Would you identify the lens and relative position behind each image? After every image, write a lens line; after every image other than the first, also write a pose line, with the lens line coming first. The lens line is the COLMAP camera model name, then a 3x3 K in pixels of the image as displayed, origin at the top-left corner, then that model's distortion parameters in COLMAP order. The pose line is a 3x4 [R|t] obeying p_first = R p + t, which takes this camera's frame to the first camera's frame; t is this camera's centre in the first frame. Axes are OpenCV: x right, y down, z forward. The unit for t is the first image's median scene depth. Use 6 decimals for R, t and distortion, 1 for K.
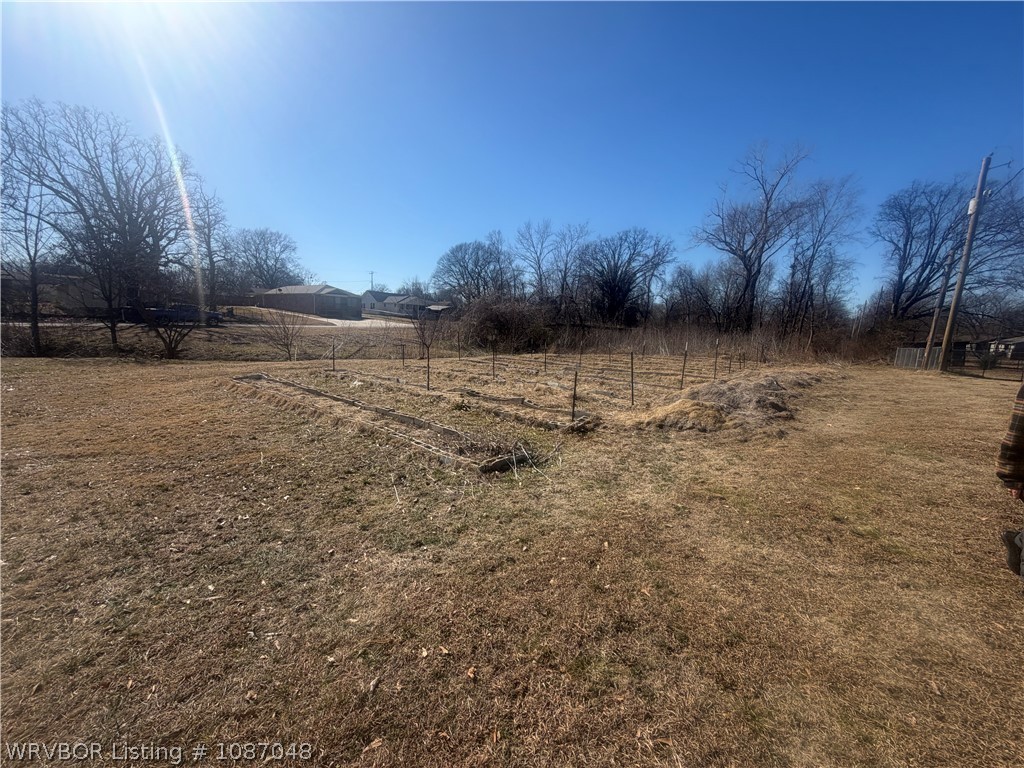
lens RADIAL K [[408.6, 0, 509.9], [0, 408.6, 383.4], [0, 0, 1]] dist [-0.000506, -0.000041]
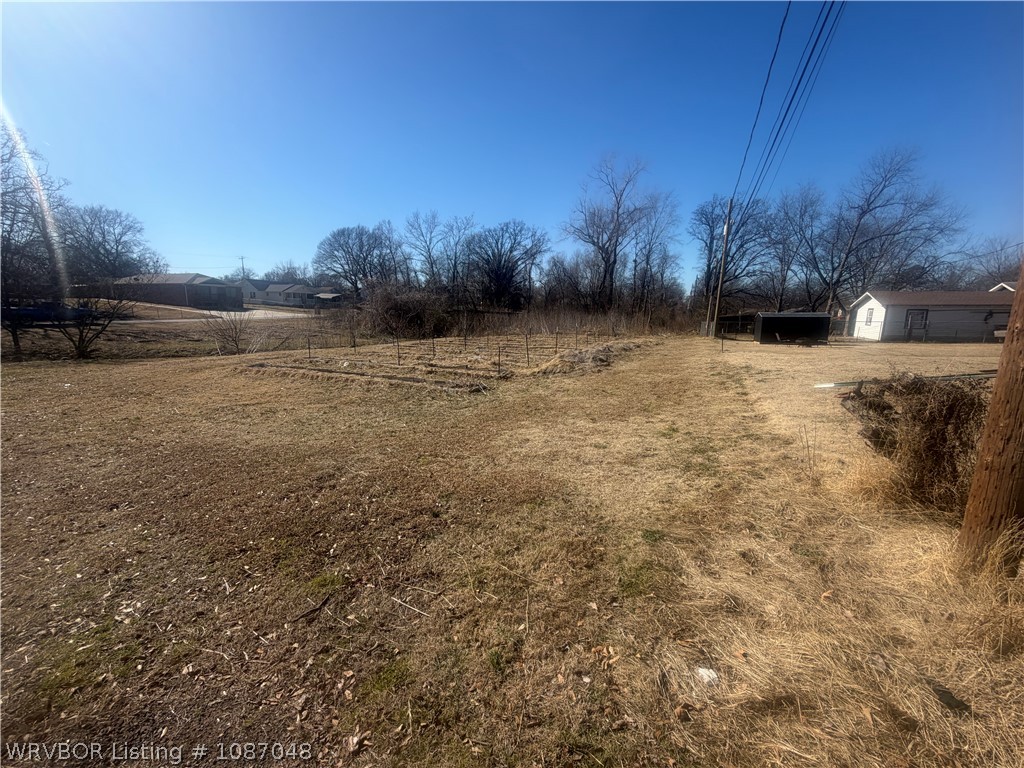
lens RADIAL K [[408.6, 0, 509.9], [0, 408.6, 383.4], [0, 0, 1]] dist [-0.000506, -0.000041]
pose [[0.962041, -0.075860, 0.262151, -0.034773], [0.064740, 0.996608, 0.050814, 0.005451], [-0.265116, -0.031914, 0.963688, -0.095269]]
